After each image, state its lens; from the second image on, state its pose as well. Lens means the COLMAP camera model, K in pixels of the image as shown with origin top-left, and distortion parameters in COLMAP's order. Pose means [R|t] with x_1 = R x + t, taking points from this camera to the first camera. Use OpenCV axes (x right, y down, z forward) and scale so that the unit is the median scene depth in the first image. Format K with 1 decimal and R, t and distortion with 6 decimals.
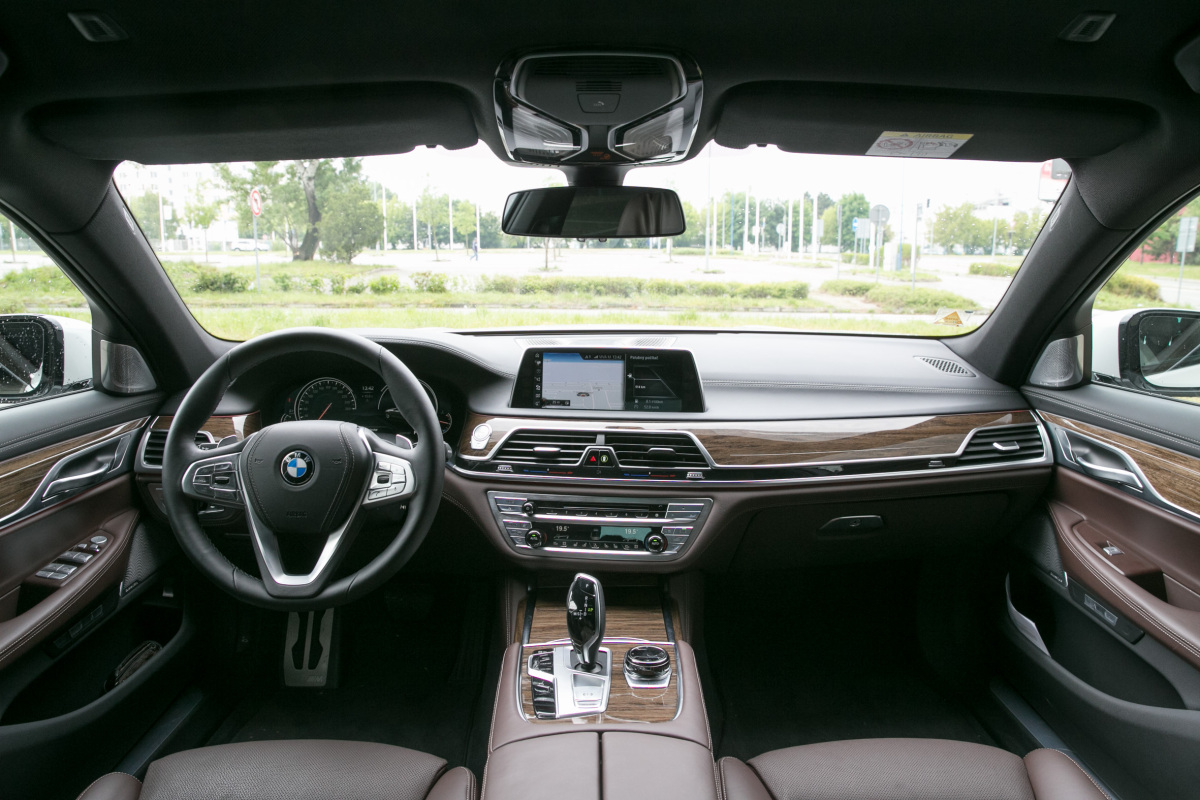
lens RADIAL K [[861.7, 0, 600.0], [0, 861.7, 400.0], [0, 0, 1]] dist [-0.032238, 0.009204]
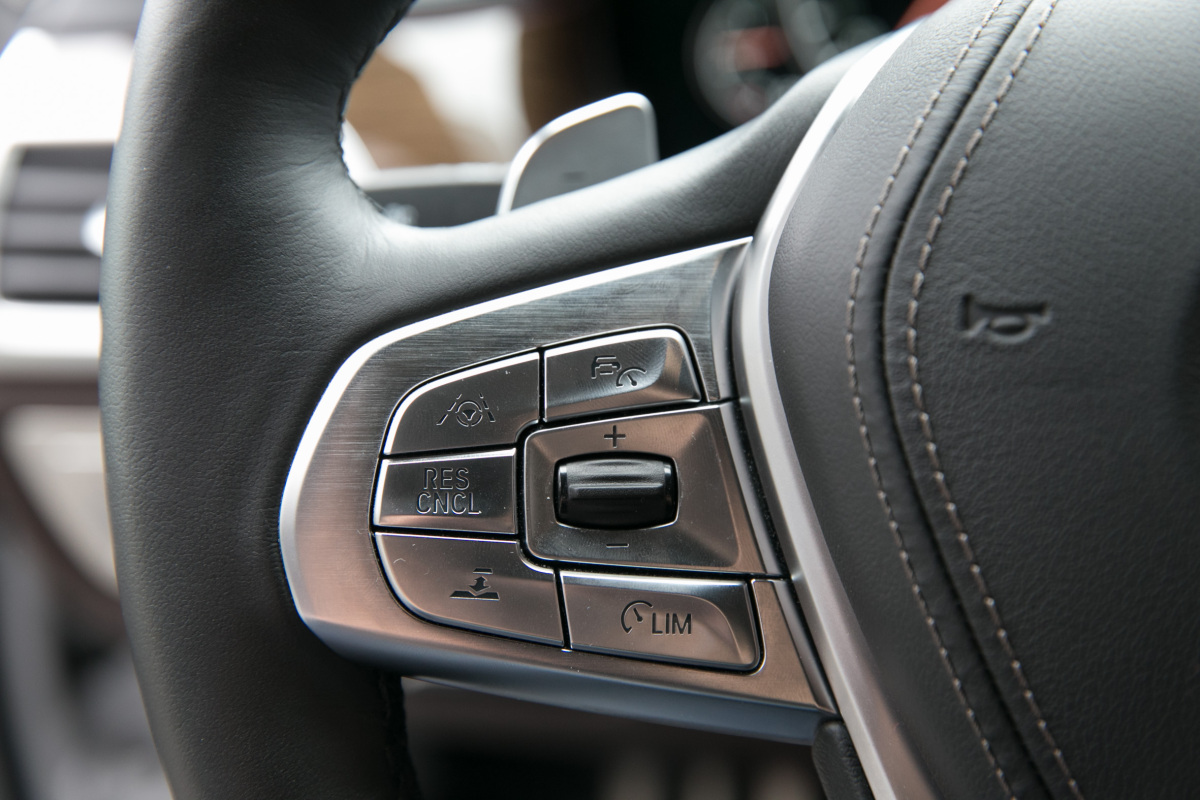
lens RADIAL K [[2395.8, 0, 600.0], [0, 2395.8, 400.0], [0, 0, 1]] dist [0.036043, -0.010447]
pose [[0.979401, -0.009148, -0.201717, -0.330125], [0.041259, 0.986964, 0.155566, 0.028772], [0.197664, -0.160684, 0.967011, 0.607617]]
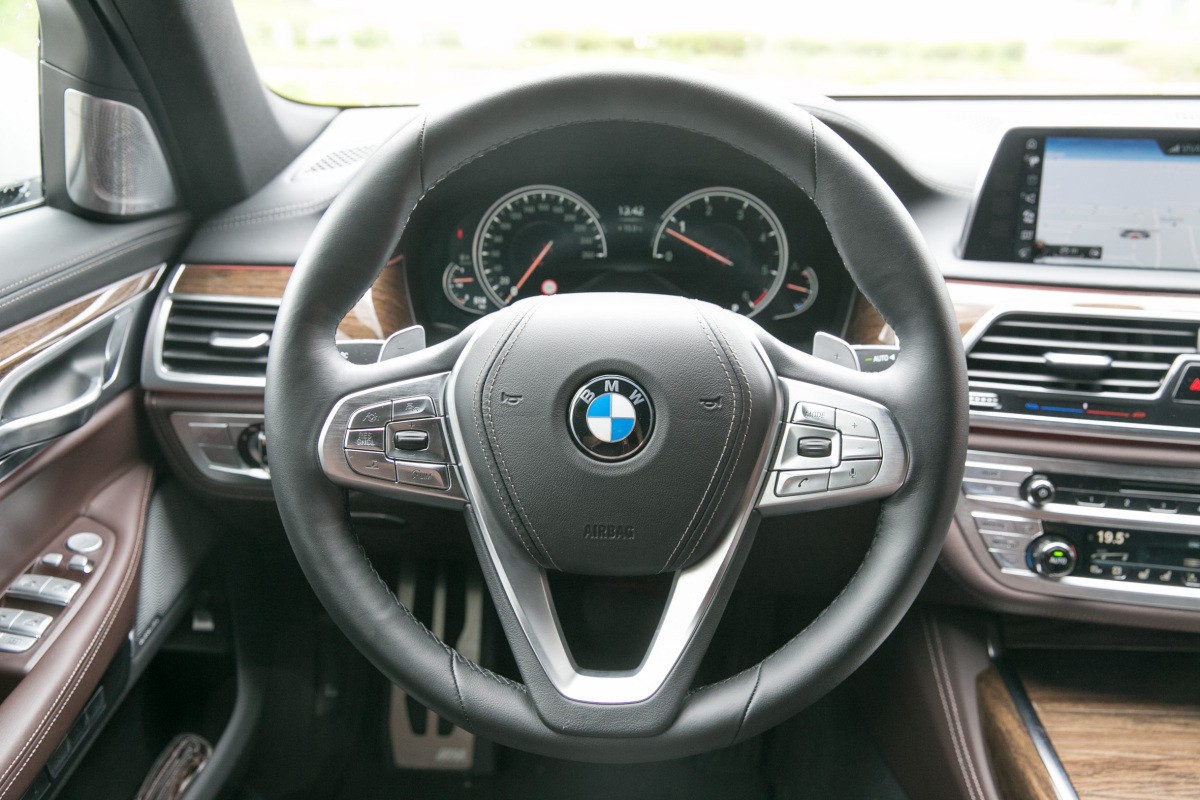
lens RADIAL K [[1216.0, 0, 600.0], [0, 1216.0, 400.0], [0, 0, 1]] dist [-0.070141, 0.225364]
pose [[0.999366, 0.020217, -0.029293, -0.290552], [-0.015552, 0.988329, 0.151536, -0.012765], [0.032014, -0.150985, 0.988018, 0.376065]]
